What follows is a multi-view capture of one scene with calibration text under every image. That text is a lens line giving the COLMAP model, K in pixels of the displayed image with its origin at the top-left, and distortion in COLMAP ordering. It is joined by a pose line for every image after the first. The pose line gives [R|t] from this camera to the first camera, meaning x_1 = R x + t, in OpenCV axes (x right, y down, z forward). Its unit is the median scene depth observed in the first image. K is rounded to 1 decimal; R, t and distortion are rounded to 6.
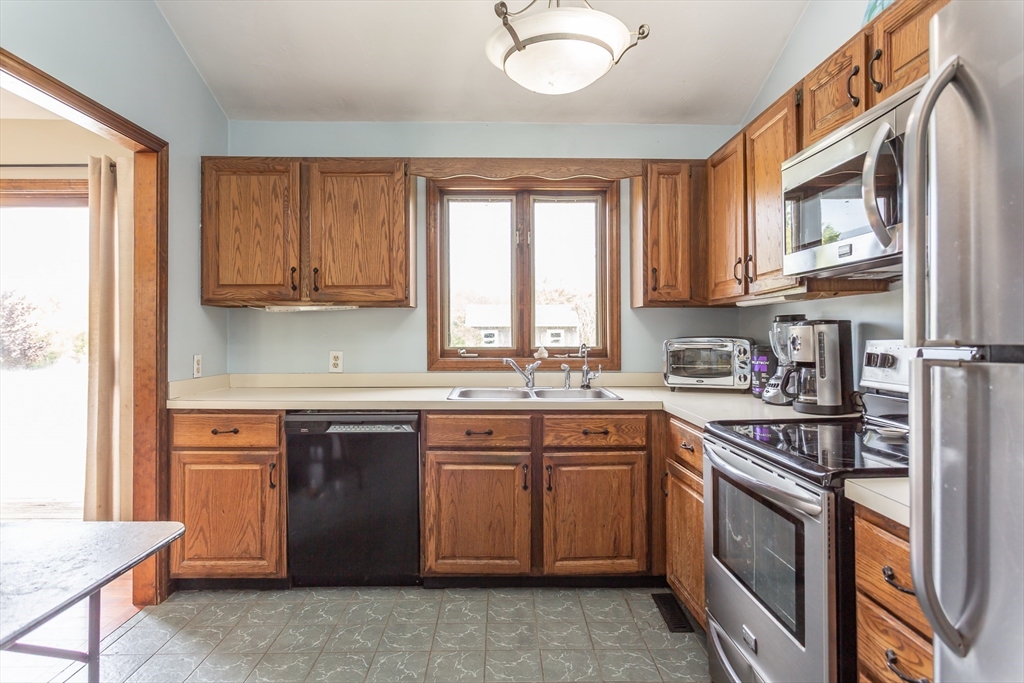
lens RADIAL K [[586.5, 0, 518.0], [0, 586.5, 343.9], [0, 0, 1]] dist [0.000164, -0.000363]
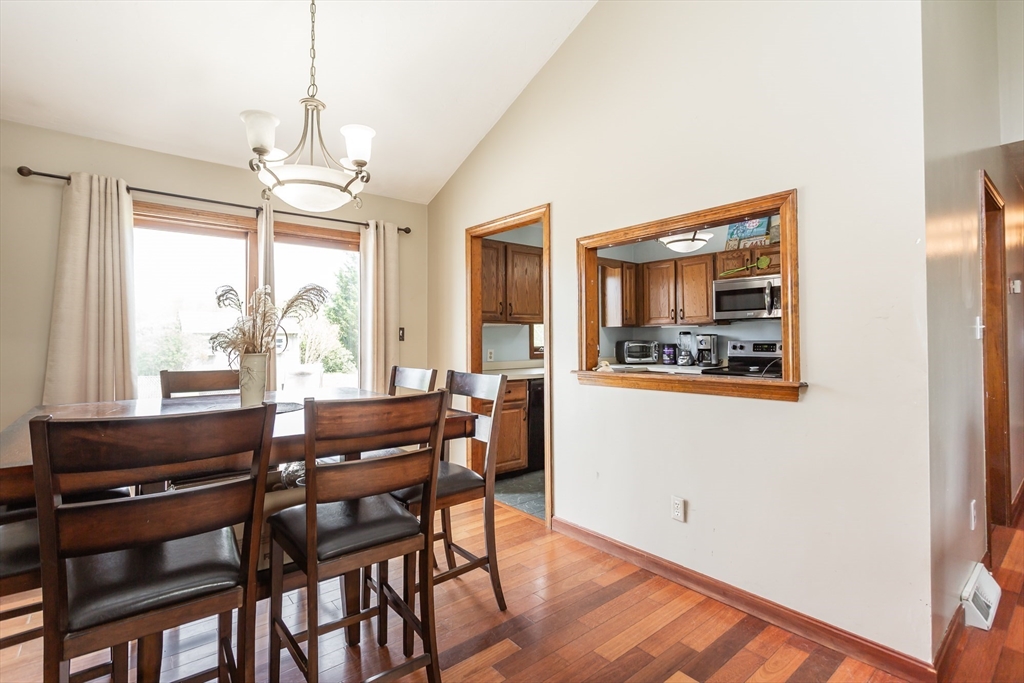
lens RADIAL K [[493.0, 0, 514.4], [0, 493.0, 337.9], [0, 0, 1]] dist [0.000556, 0.003266]
pose [[0.776809, 0.000959, 0.629736, -1.303611], [0.011847, 0.999800, -0.016137, 0.003558], [-0.629625, 0.019996, 0.776642, -0.200038]]
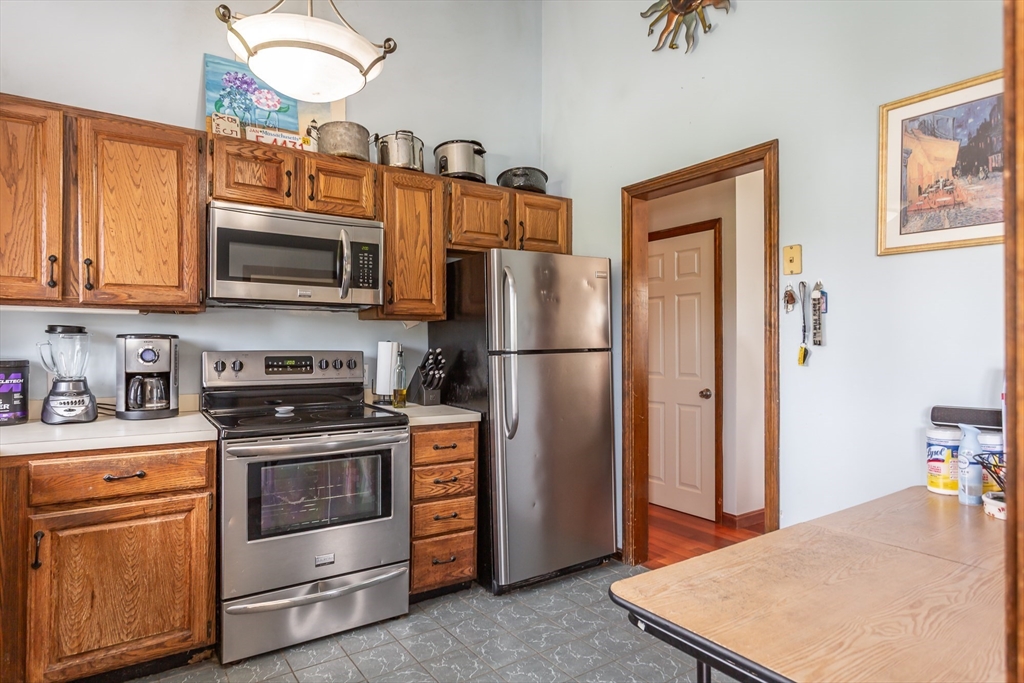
lens RADIAL K [[586.5, 0, 511.5], [0, 586.5, 338.3], [0, 0, 1]] dist [0.000164, -0.000363]
pose [[-0.547431, 0.008192, 0.836811, -0.588802], [0.008420, 0.999955, -0.004281, -0.017588], [-0.836809, 0.004702, -0.547475, 0.791923]]
